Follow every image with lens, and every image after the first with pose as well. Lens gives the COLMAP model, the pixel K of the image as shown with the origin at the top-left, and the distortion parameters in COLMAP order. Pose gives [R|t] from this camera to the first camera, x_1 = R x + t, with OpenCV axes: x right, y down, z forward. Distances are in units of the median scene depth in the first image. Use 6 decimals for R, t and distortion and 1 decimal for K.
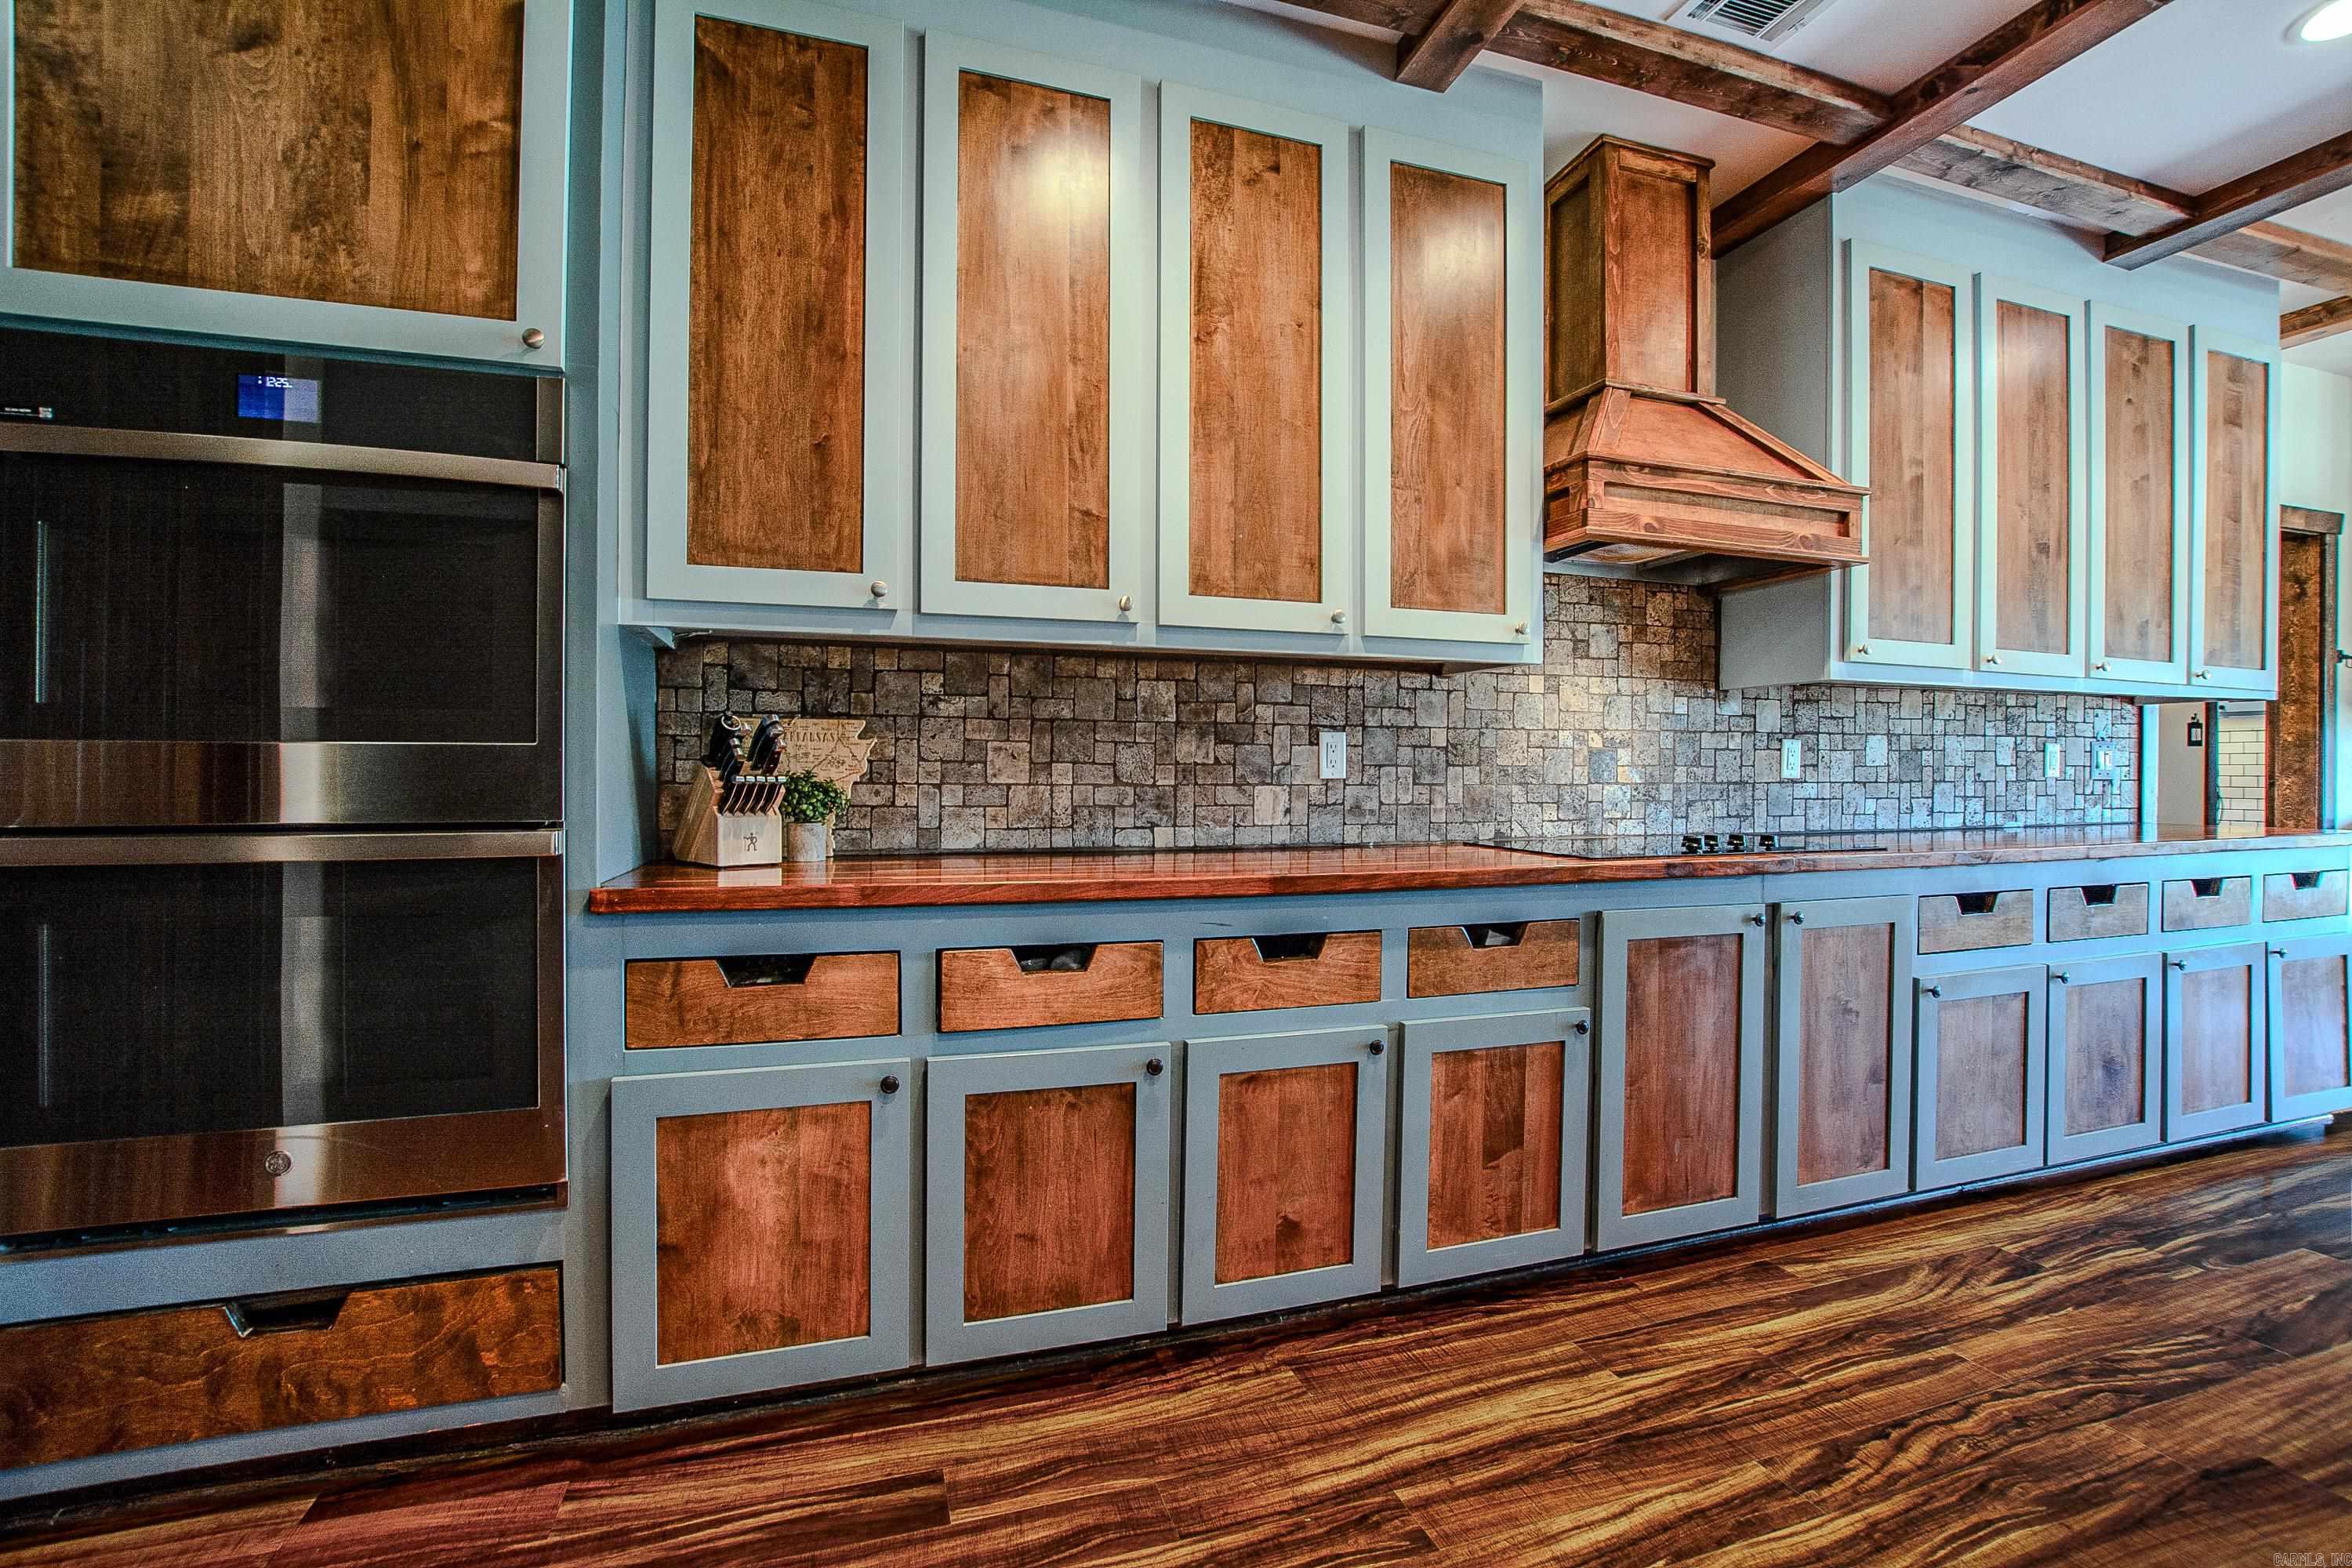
lens RADIAL K [[1055.1, 0, 1176.0], [0, 1055.1, 784.0], [0, 0, 1]] dist [-0.000975, -0.000066]
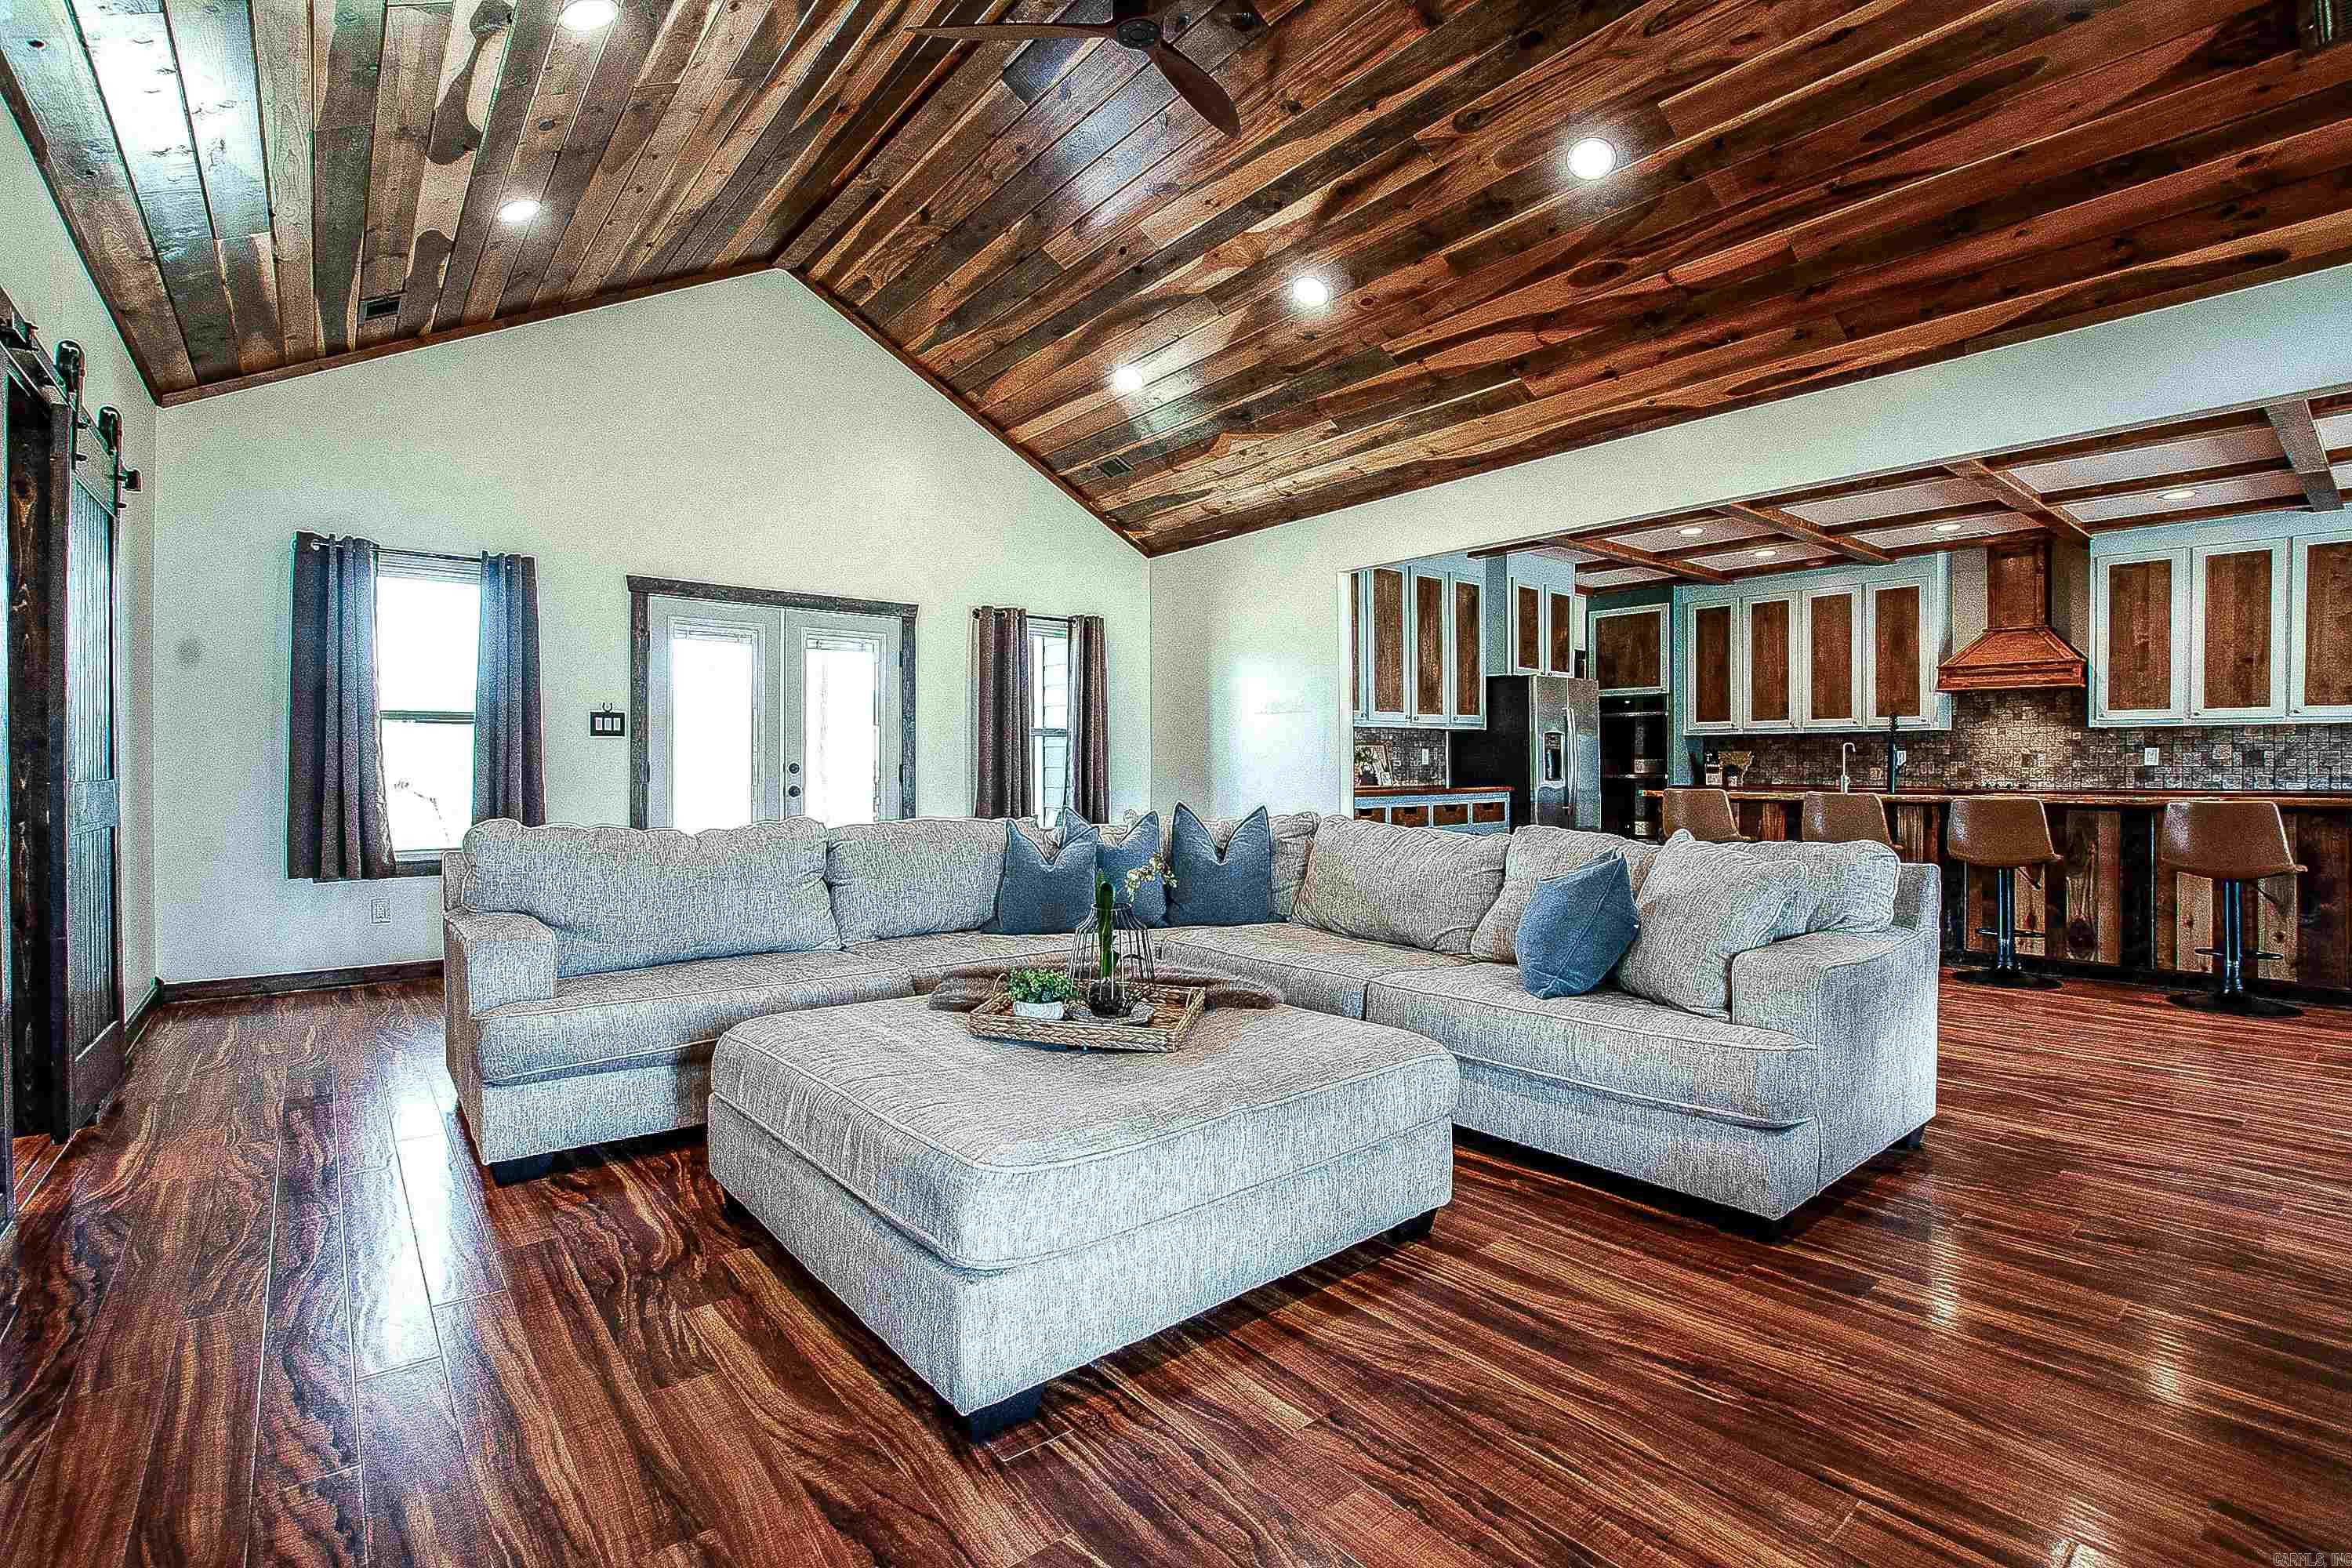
lens RADIAL K [[1120.0, 0, 1170.1], [0, 1120.0, 774.2], [0, 0, 1]] dist [-0.036727, 0.006854]
pose [[0.331436, 0.003153, -0.943472, 2.920240], [-0.007488, 0.999972, 0.000711, 0.039944], [0.943448, 0.006830, 0.331450, -2.464867]]
